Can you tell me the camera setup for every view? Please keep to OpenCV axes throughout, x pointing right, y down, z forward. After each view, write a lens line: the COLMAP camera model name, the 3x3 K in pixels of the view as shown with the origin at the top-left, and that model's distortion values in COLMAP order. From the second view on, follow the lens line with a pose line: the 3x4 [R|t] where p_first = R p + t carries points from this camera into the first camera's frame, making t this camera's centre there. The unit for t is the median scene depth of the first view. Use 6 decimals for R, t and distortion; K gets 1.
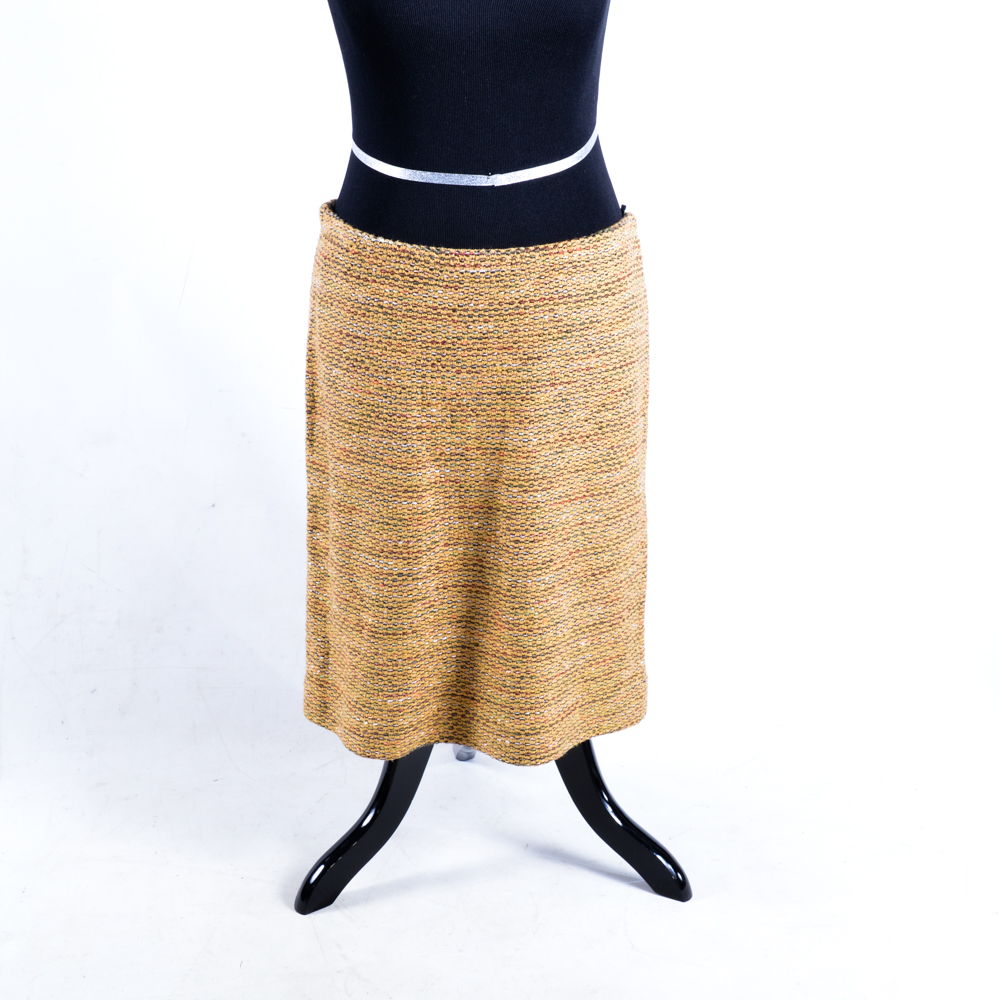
lens RADIAL K [[2667.0, 0, 499.7], [0, 2667.0, 500.6], [0, 0, 1]] dist [0.014428, 0.000000]
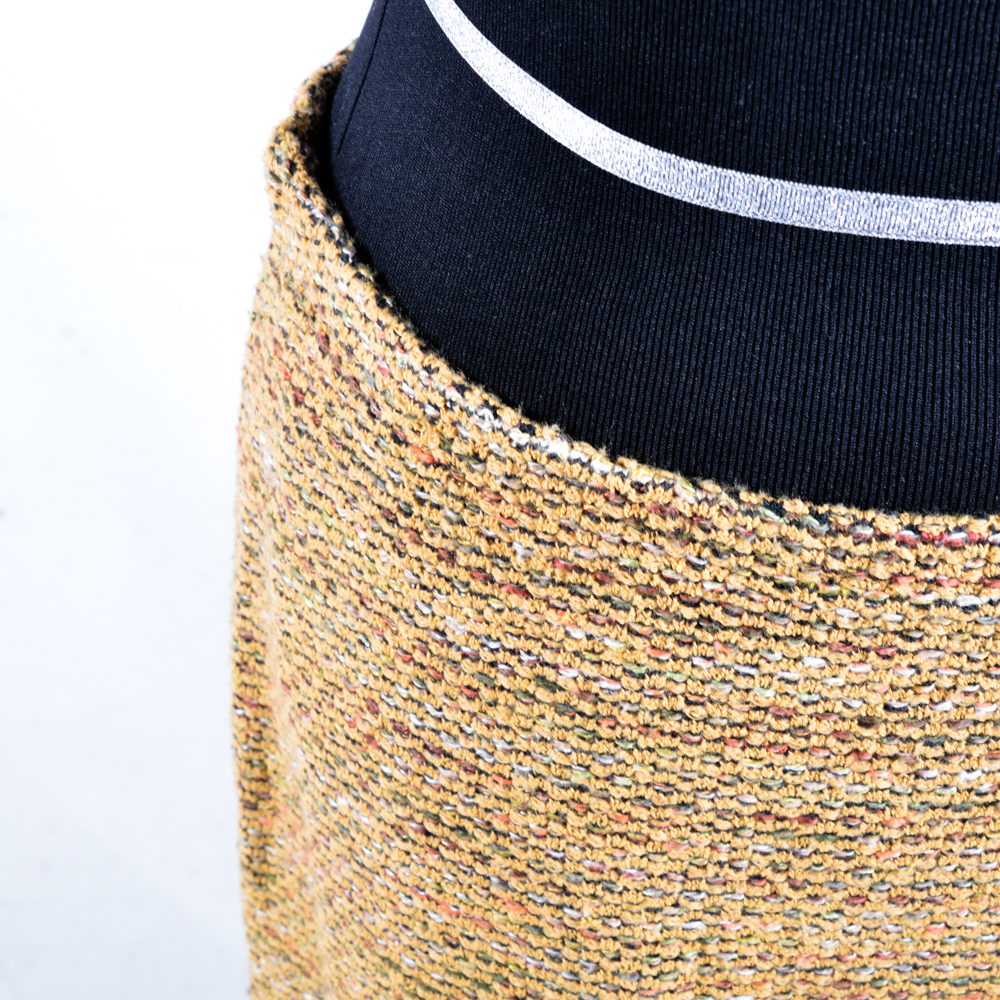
lens RADIAL K [[2667.0, 0, 498.7], [0, 2667.0, 498.8], [0, 0, 1]] dist [0.014428, 0.000000]
pose [[0.999625, -0.012085, 0.024577, -0.054407], [0.002532, 0.934317, 0.356433, -0.171812], [-0.027270, -0.356237, 0.933997, 0.787202]]
